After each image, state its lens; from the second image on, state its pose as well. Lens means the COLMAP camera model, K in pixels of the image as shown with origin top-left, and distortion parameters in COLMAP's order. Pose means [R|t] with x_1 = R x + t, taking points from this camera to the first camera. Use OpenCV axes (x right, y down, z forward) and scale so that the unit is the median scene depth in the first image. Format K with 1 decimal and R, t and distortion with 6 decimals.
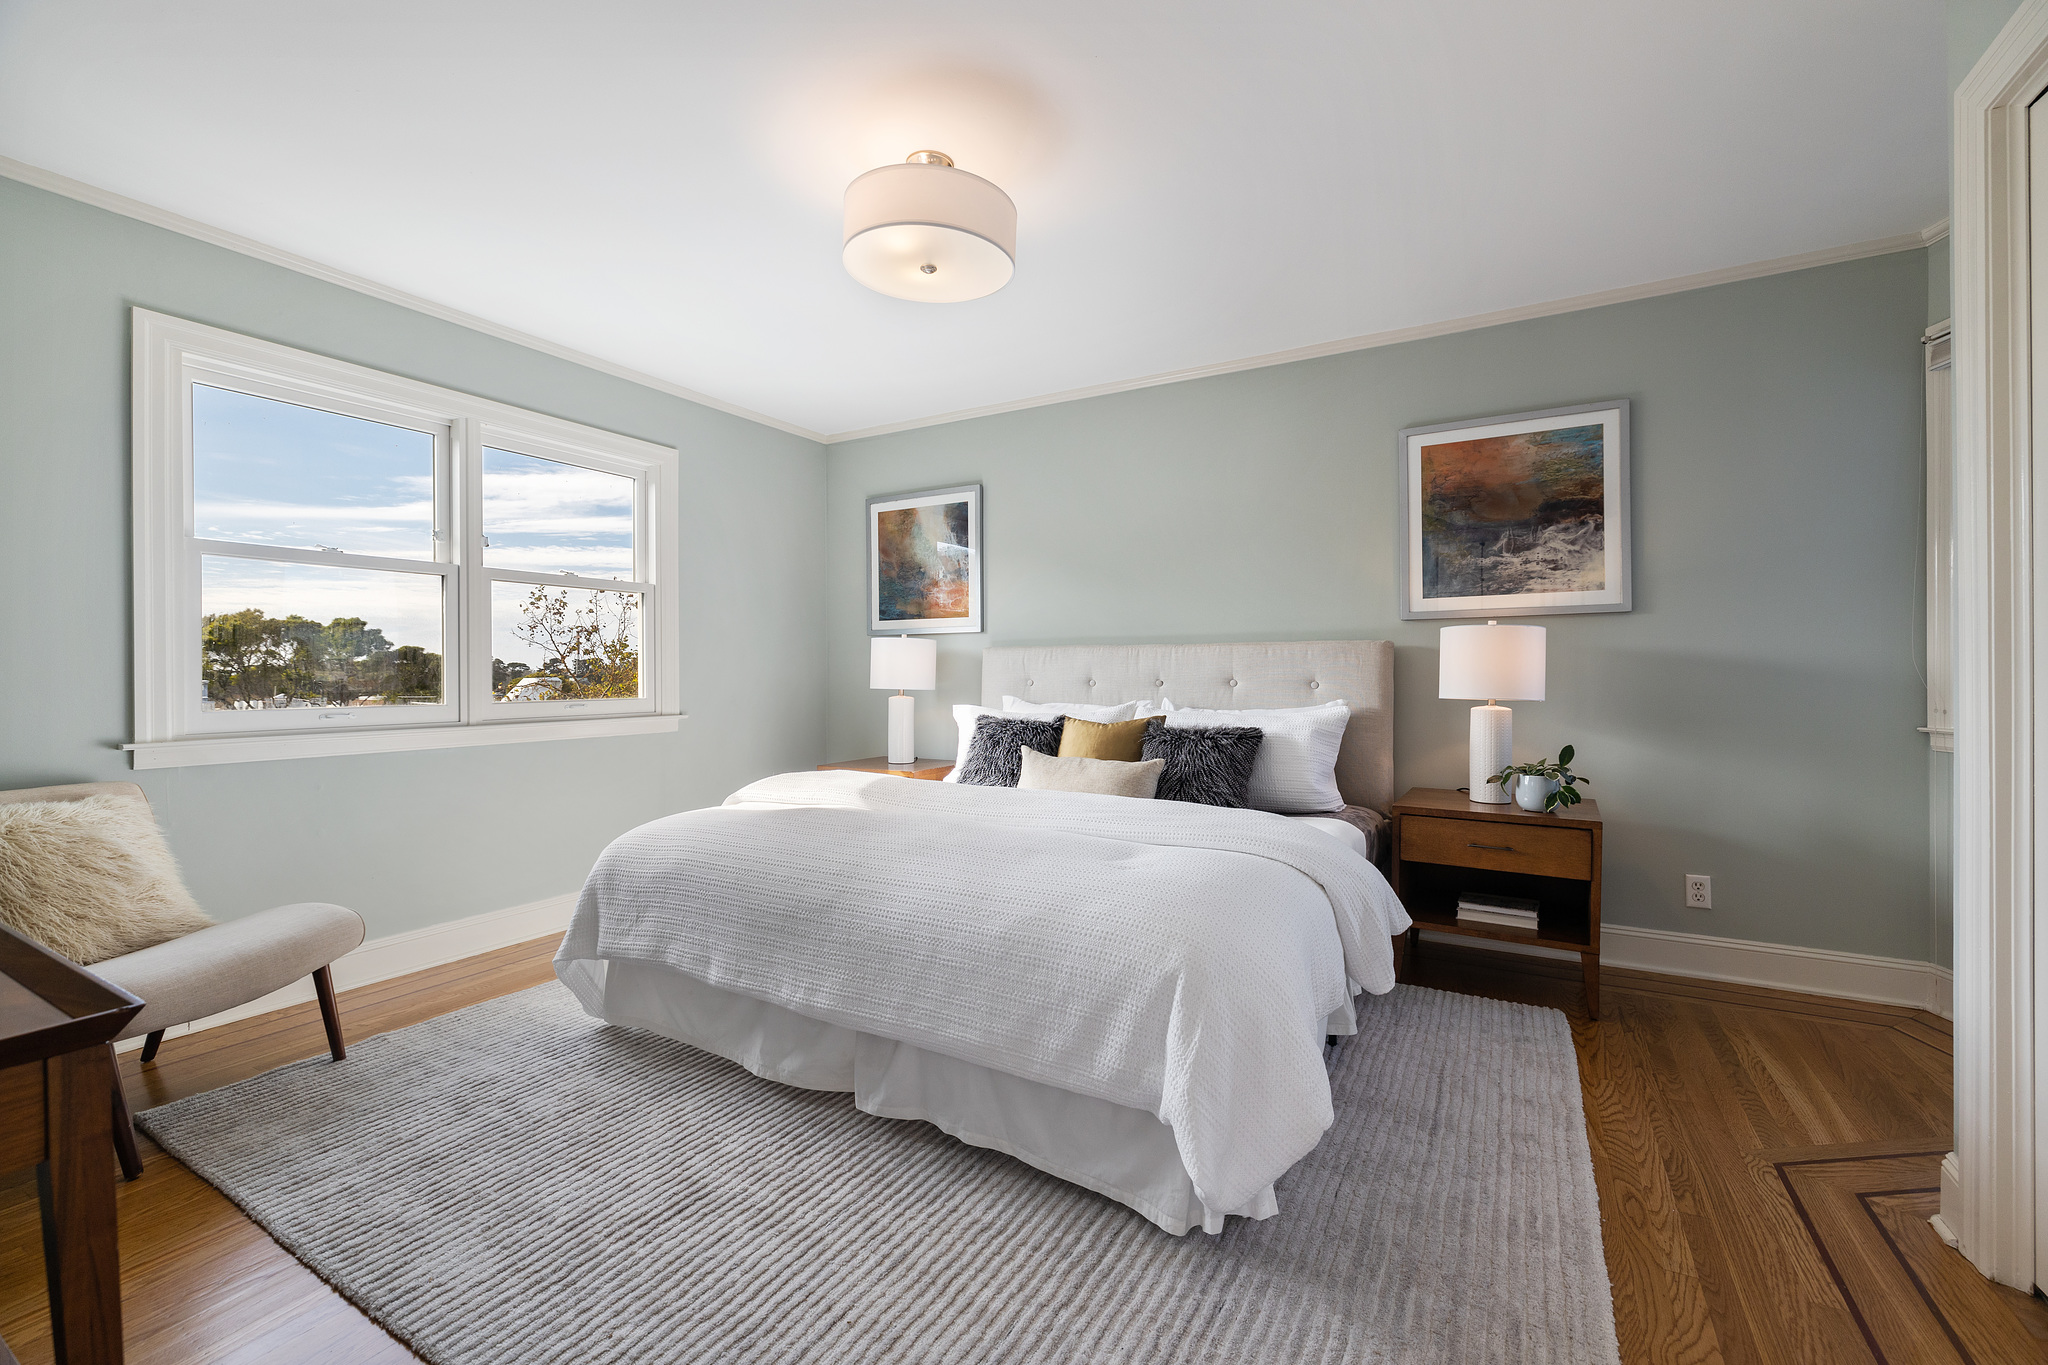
lens RADIAL K [[859.1, 0, 1021.3], [0, 859.1, 679.8], [0, 0, 1]] dist [0.000901, -0.000325]
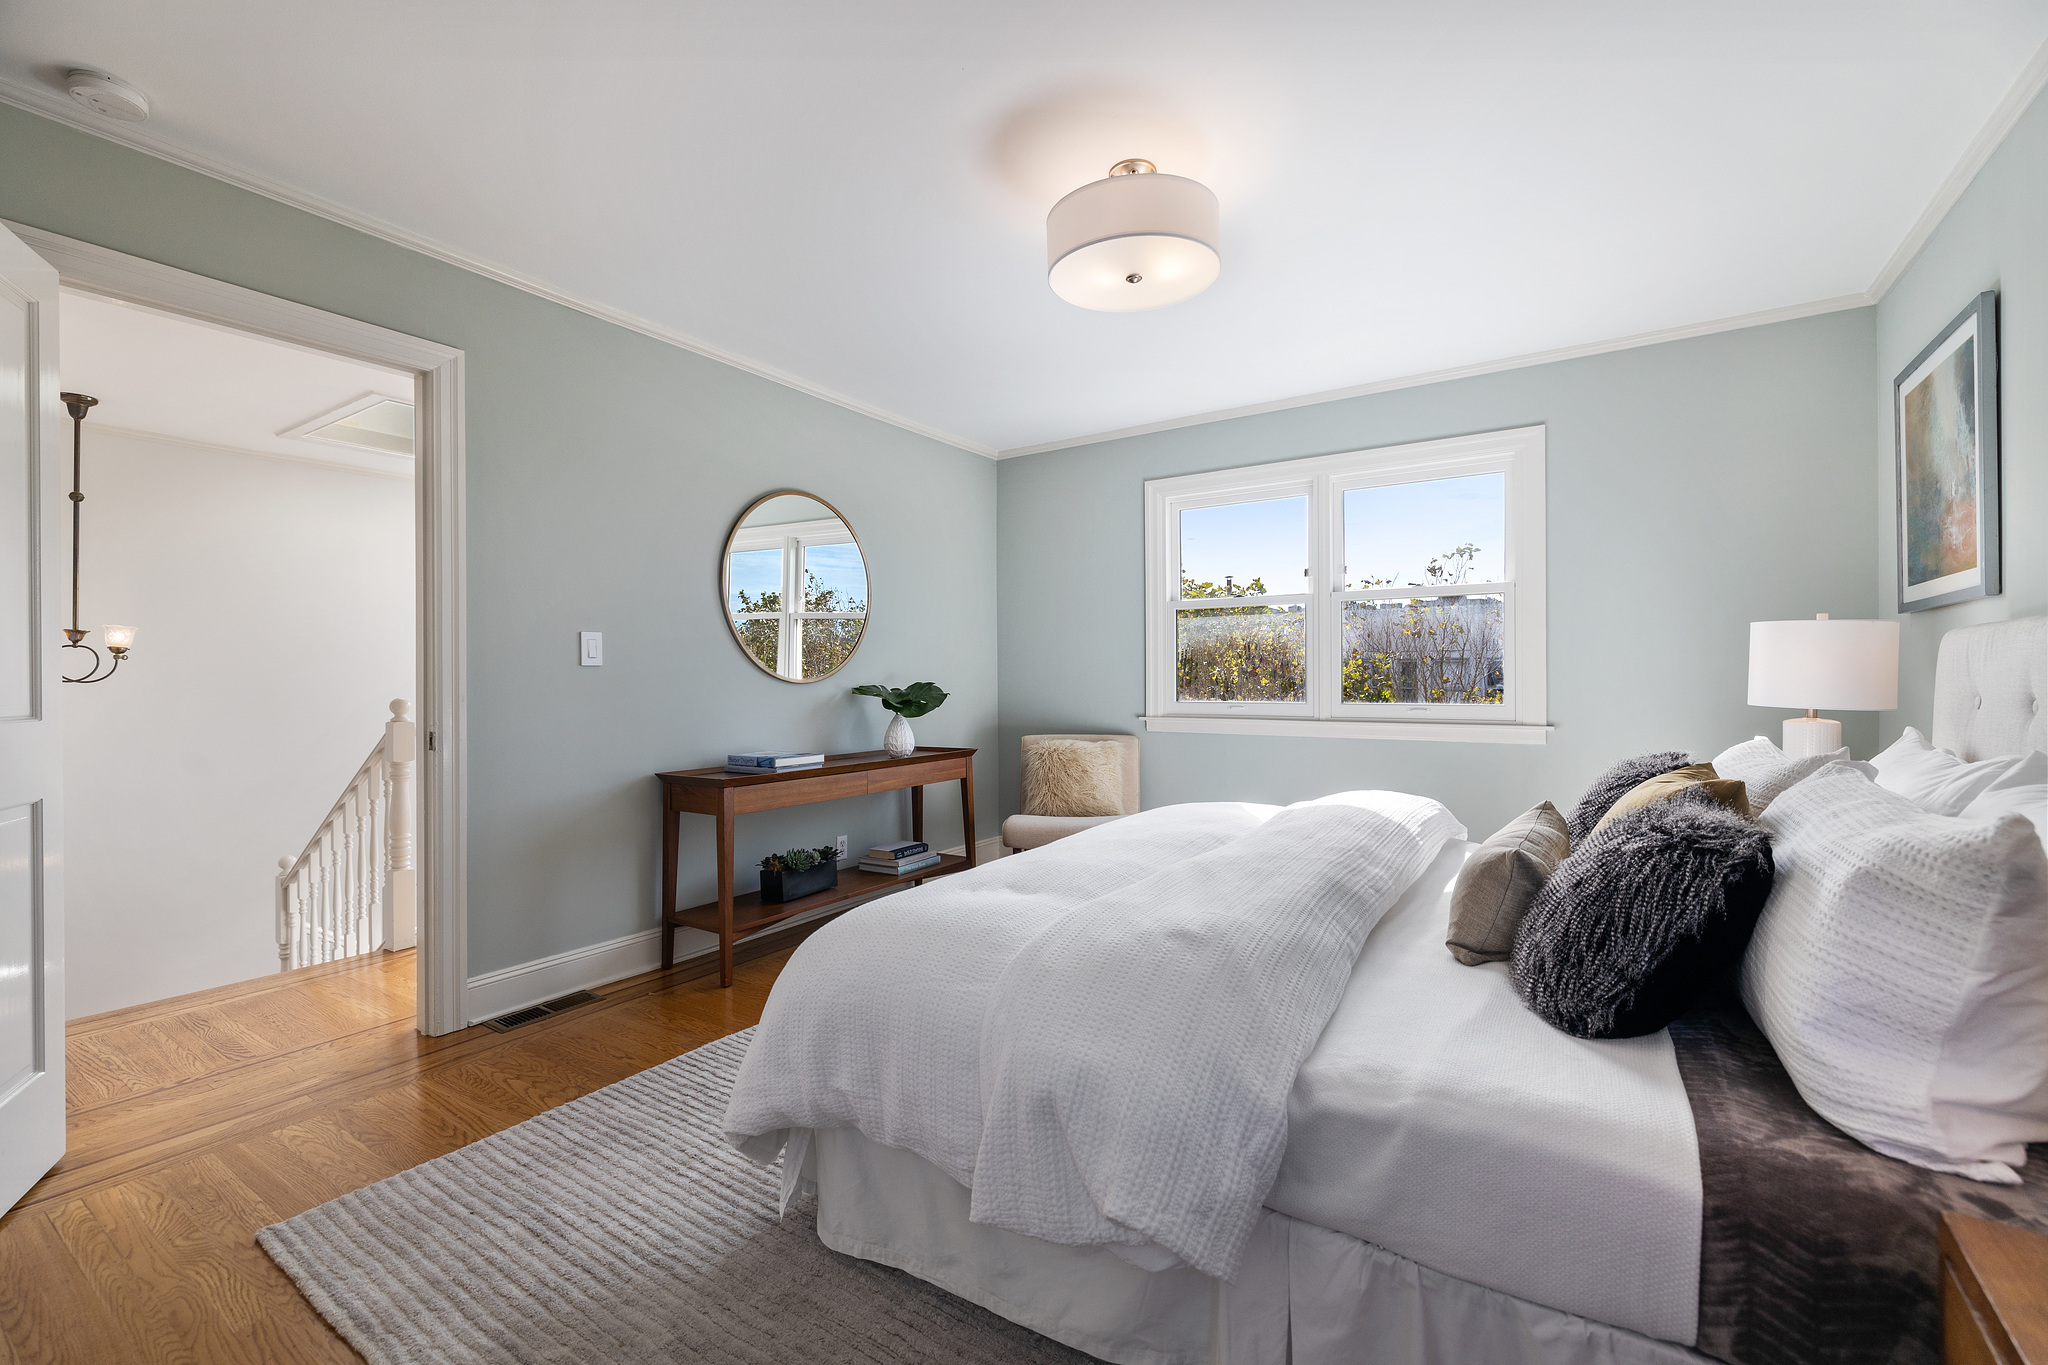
lens RADIAL K [[859.1, 0, 1027.0], [0, 859.1, 669.4], [0, 0, 1]] dist [0.000901, -0.000325]
pose [[-0.084124, -0.002847, -0.996451, 0.663786], [-0.001726, 0.999995, -0.002712, -0.017658], [0.996454, 0.001492, -0.084128, 0.699616]]
